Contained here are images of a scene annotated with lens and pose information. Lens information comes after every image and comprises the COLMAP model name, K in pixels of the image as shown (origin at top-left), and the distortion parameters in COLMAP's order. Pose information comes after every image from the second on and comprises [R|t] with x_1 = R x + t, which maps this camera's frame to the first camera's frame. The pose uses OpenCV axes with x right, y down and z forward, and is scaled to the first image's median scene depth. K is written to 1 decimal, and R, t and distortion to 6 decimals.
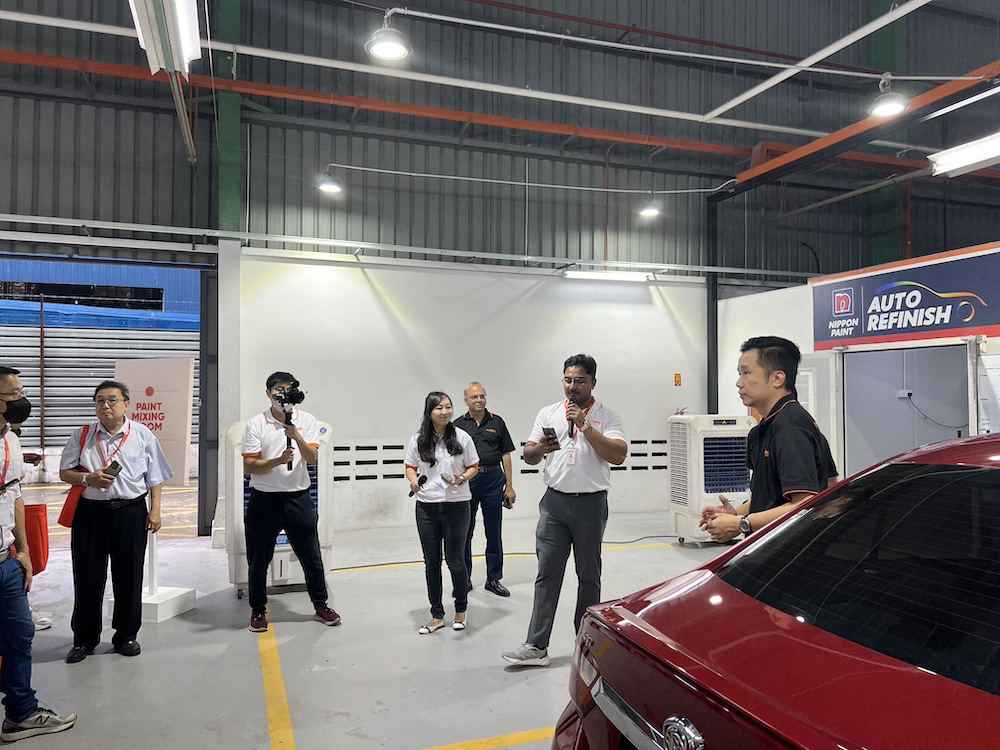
lens RADIAL K [[760.1, 0, 500.0], [0, 760.1, 375.0], [0, 0, 1]] dist [0.073324, -0.082995]
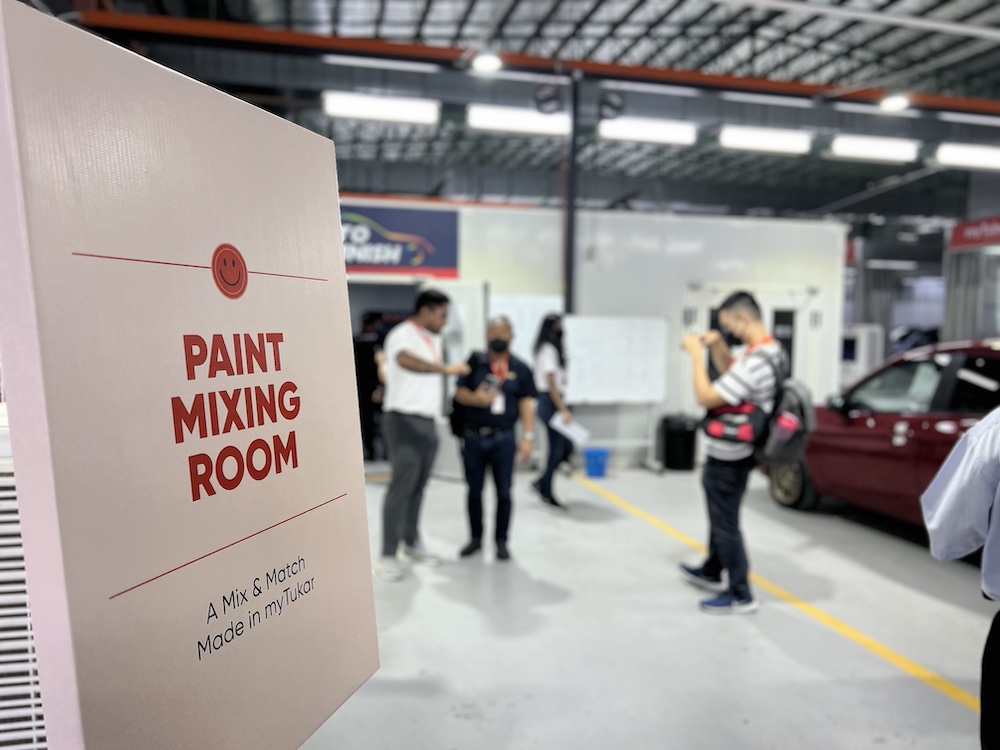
lens RADIAL K [[760.1, 0, 500.0], [0, 760.1, 375.0], [0, 0, 1]] dist [0.073324, -0.082995]
pose [[0.104978, -0.052610, 0.993082, -0.631826], [-0.040190, 0.997559, 0.057096, 0.032897], [-0.993662, -0.045905, 0.102607, 0.916843]]
